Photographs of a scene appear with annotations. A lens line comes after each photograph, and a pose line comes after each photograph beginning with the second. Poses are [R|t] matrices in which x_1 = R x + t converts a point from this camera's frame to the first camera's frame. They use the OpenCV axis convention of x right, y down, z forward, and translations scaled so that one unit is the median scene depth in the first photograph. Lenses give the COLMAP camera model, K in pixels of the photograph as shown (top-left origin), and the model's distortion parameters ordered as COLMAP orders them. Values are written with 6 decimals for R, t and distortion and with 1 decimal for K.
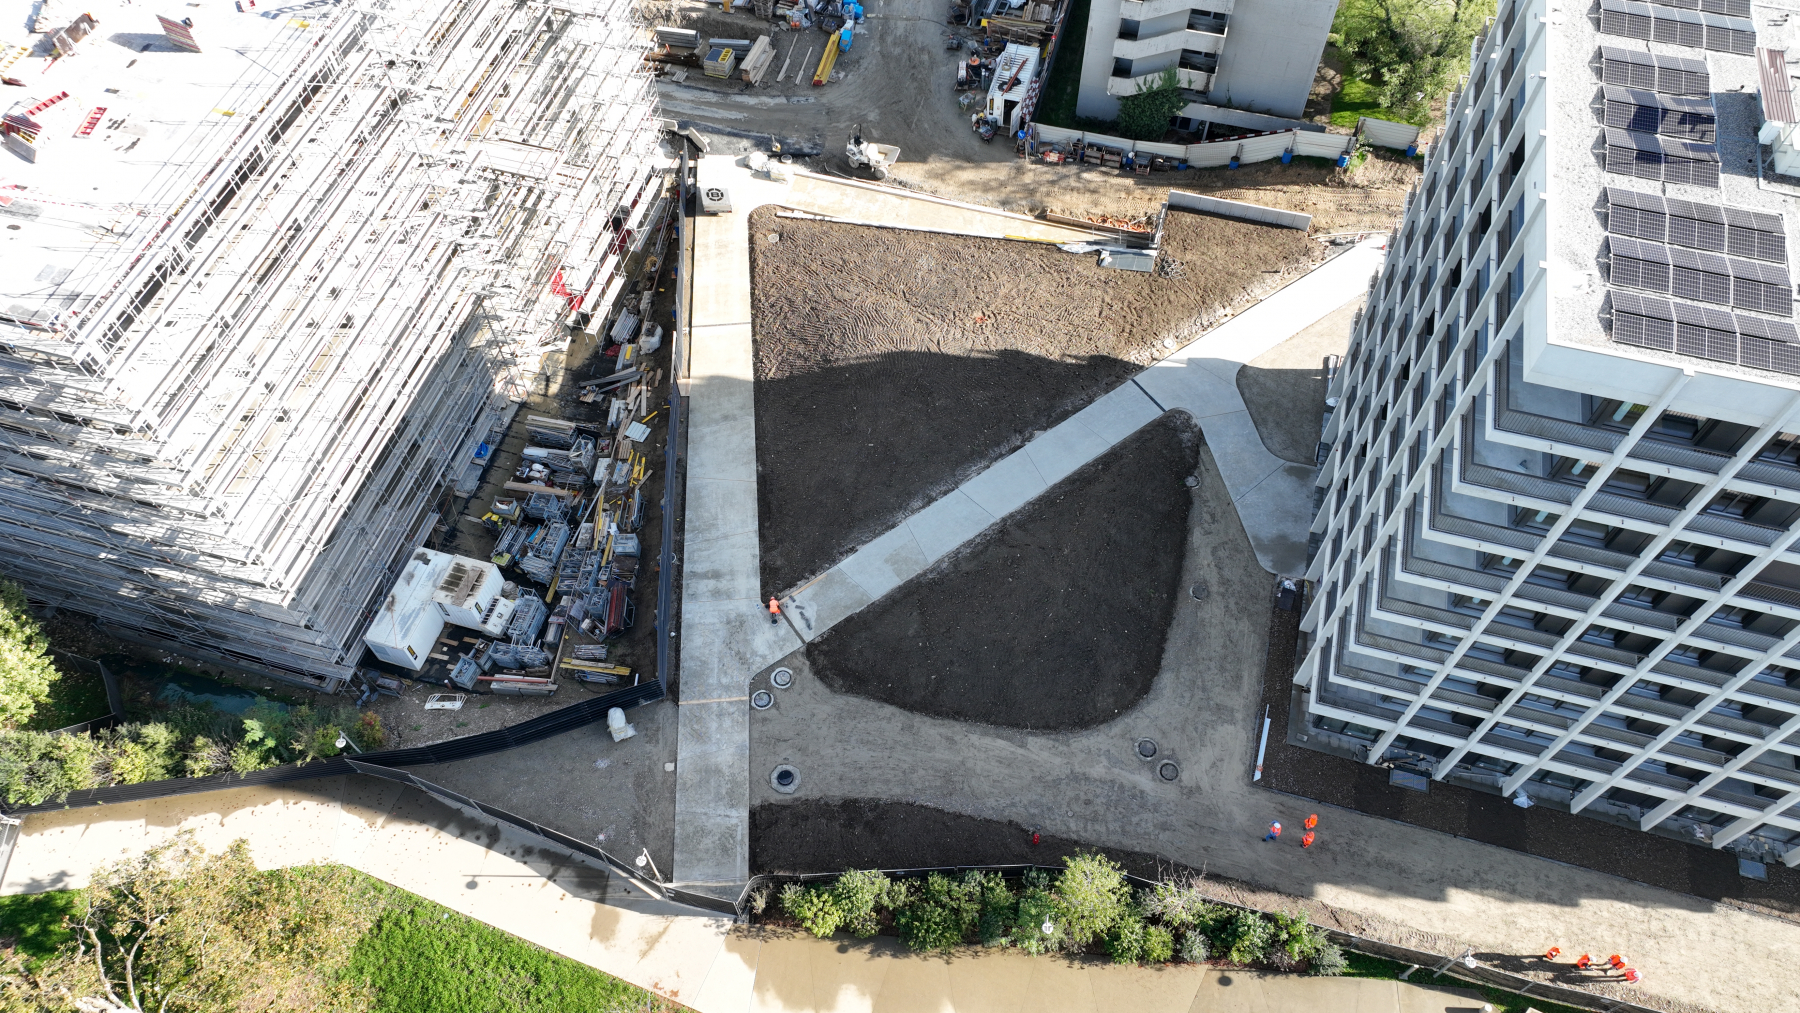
lens RADIAL K [[1266.2, 0, 895.9], [0, 1266.2, 510.8], [0, 0, 1]] dist [-0.004298, 0.026409]
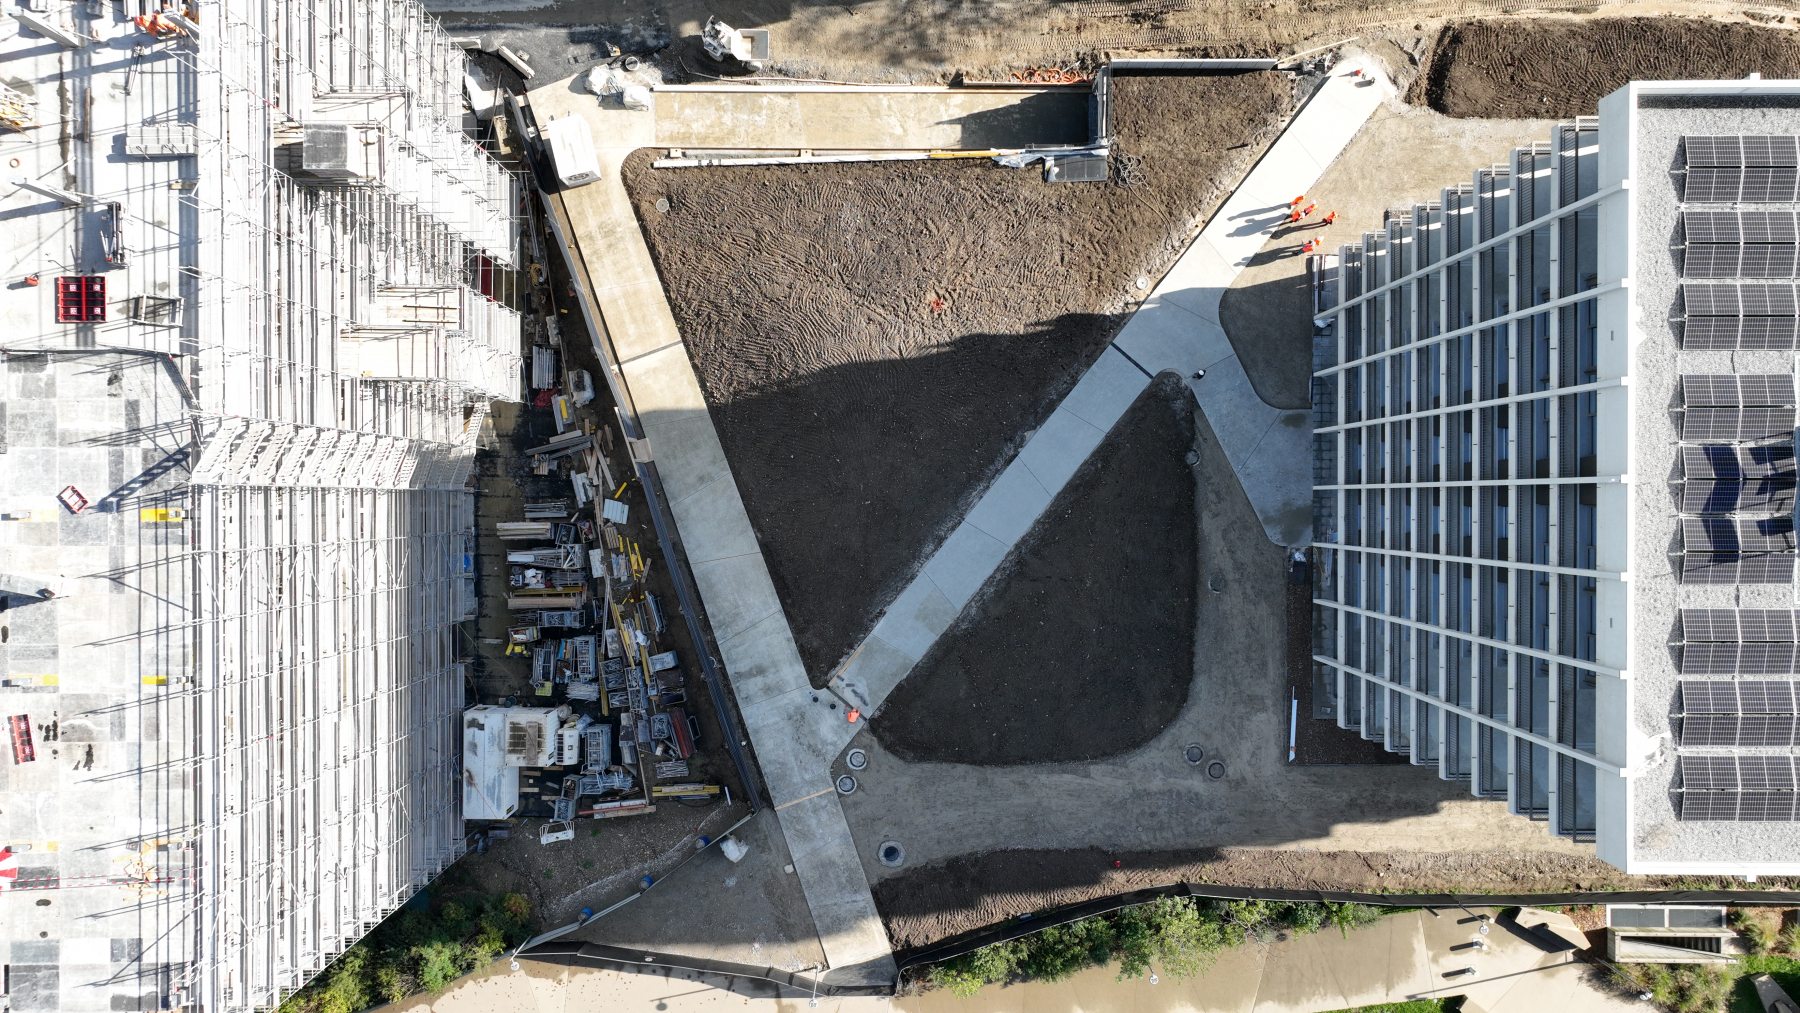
lens RADIAL K [[1266.2, 0, 895.9], [0, 1266.2, 510.8], [0, 0, 1]] dist [-0.004298, 0.026409]
pose [[0.963493, -0.267695, 0.004583, -0.005305], [0.220151, 0.801881, 0.555446, -0.615122], [-0.152365, -0.534159, 0.831540, 0.196948]]
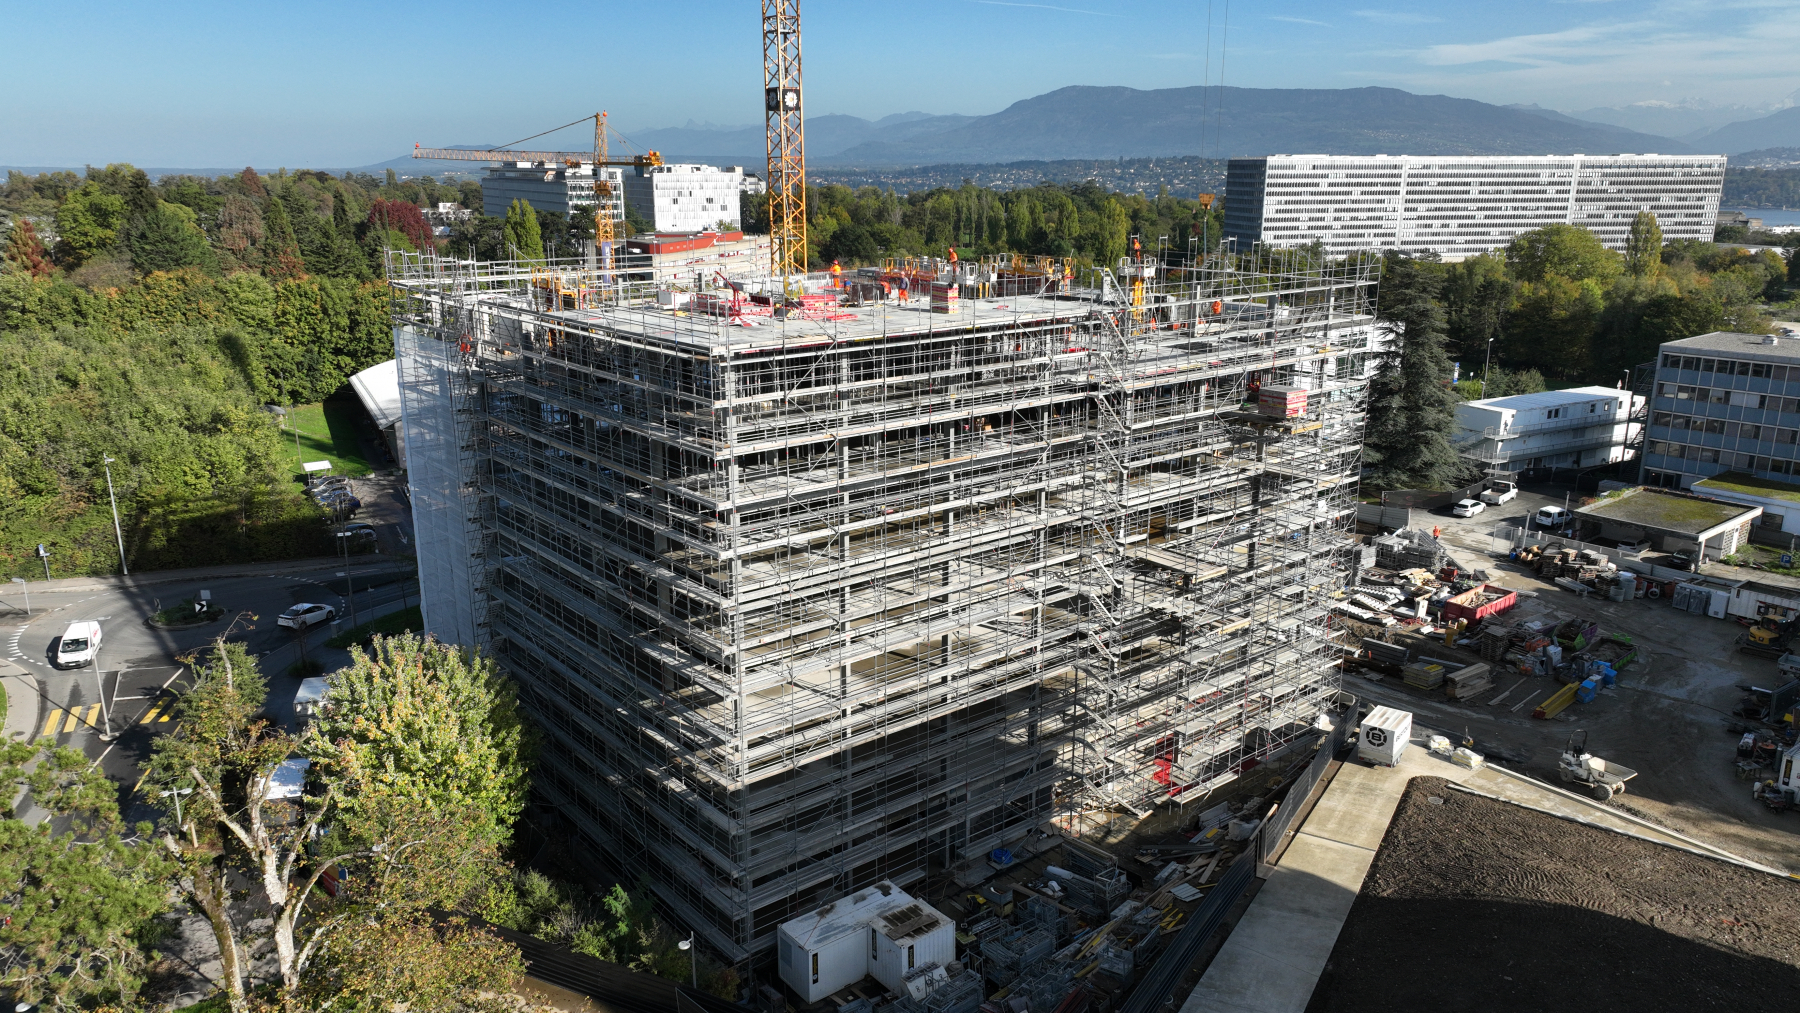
lens RADIAL K [[1266.2, 0, 895.9], [0, 1266.2, 510.8], [0, 0, 1]] dist [-0.004298, 0.026409]
pose [[0.814348, 0.161981, -0.557314, 0.053573], [-0.488743, 0.709267, -0.508007, 0.288174], [0.312997, 0.686078, 0.656757, 0.302613]]
